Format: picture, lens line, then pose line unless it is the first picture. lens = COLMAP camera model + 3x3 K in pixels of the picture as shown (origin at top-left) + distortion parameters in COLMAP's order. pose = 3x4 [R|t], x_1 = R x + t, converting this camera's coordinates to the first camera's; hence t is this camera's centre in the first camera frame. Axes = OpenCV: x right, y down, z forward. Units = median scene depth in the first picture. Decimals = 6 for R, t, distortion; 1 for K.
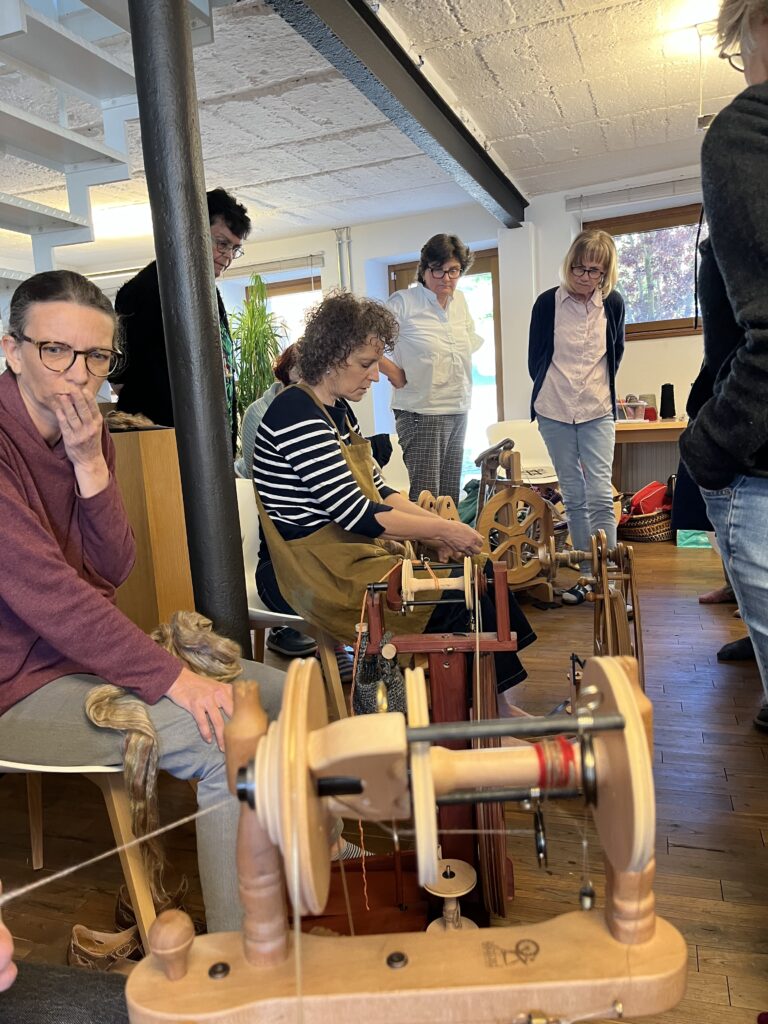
lens RADIAL K [[772.0, 0, 381.0], [0, 772.0, 514.5], [0, 0, 1]] dist [0.049423, -0.078159]
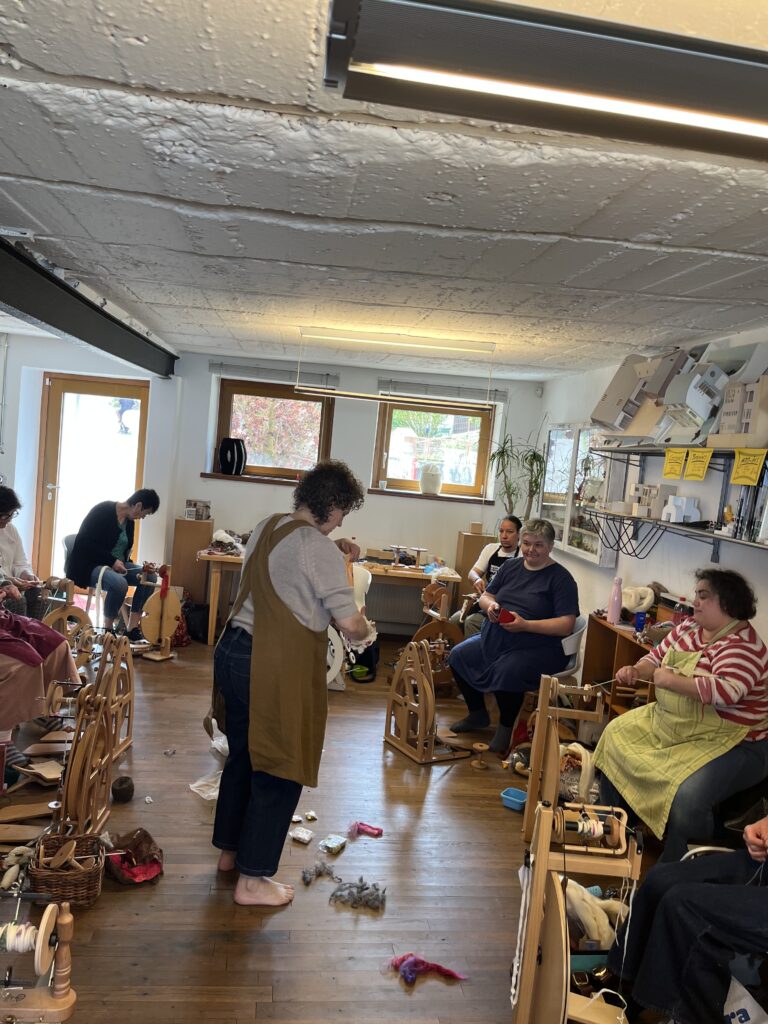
lens RADIAL K [[768.4, 0, 389.6], [0, 768.4, 513.9], [0, 0, 1]] dist [0.070407, -0.104318]
pose [[0.882783, 0.114872, 0.455521, -0.057561], [-0.084095, 0.992622, -0.087343, -0.110967], [-0.462193, 0.038798, 0.885930, -0.290910]]
